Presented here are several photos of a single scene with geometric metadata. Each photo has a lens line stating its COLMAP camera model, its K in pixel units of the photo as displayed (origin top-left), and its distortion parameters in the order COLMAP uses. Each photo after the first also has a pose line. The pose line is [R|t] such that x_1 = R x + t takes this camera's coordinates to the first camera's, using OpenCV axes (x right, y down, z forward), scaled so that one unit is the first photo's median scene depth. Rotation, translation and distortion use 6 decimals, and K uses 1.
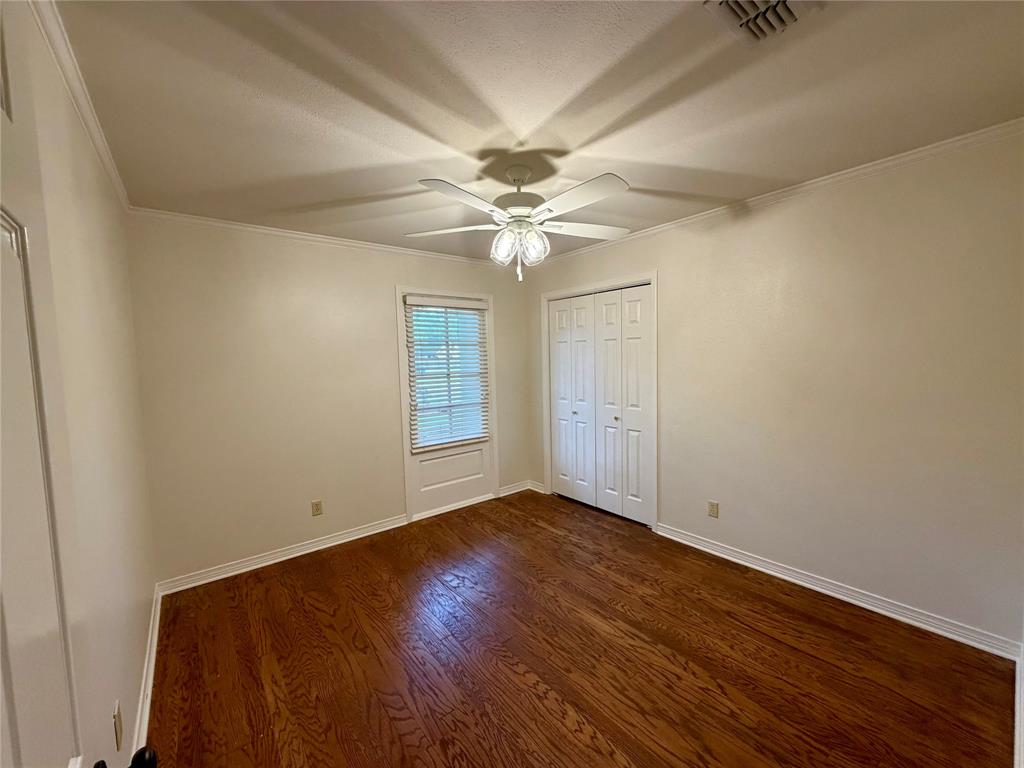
lens RADIAL K [[408.5, 0, 512.4], [0, 408.5, 384.8], [0, 0, 1]] dist [0.000049, -0.000074]
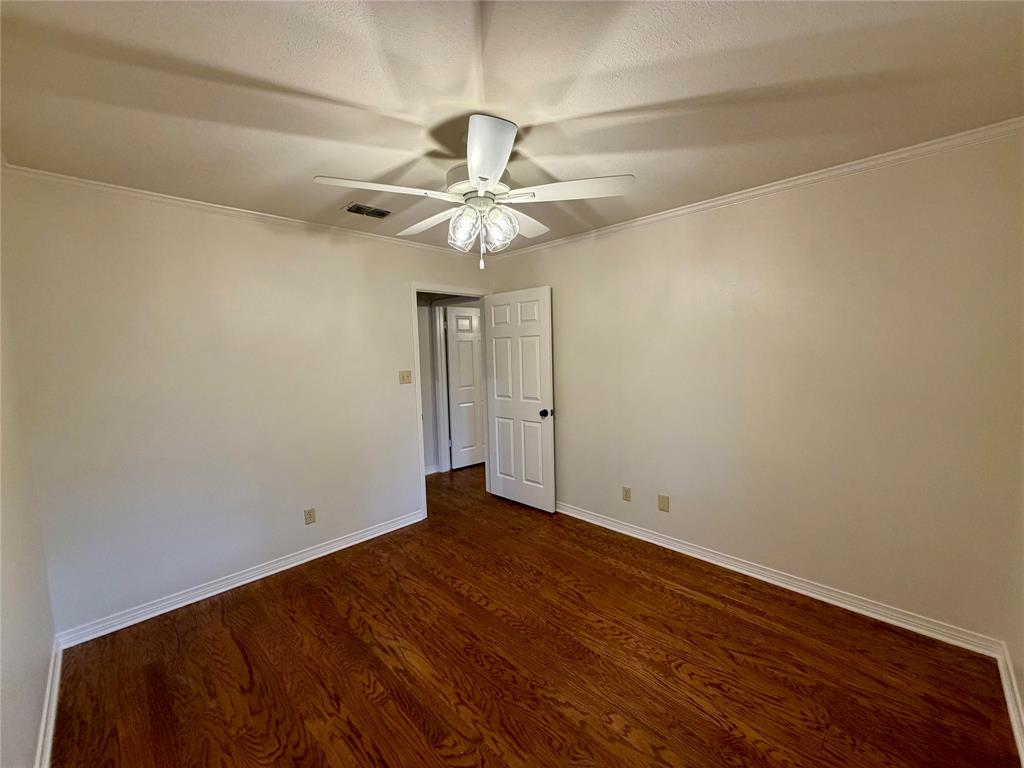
lens RADIAL K [[408.5, 0, 512.4], [0, 408.5, 384.8], [0, 0, 1]] dist [0.000049, -0.000074]
pose [[-0.992170, 0.062459, -0.108158, 0.067120], [0.044481, 0.985904, 0.161293, -0.157648], [0.116708, 0.155218, -0.980962, 1.942735]]
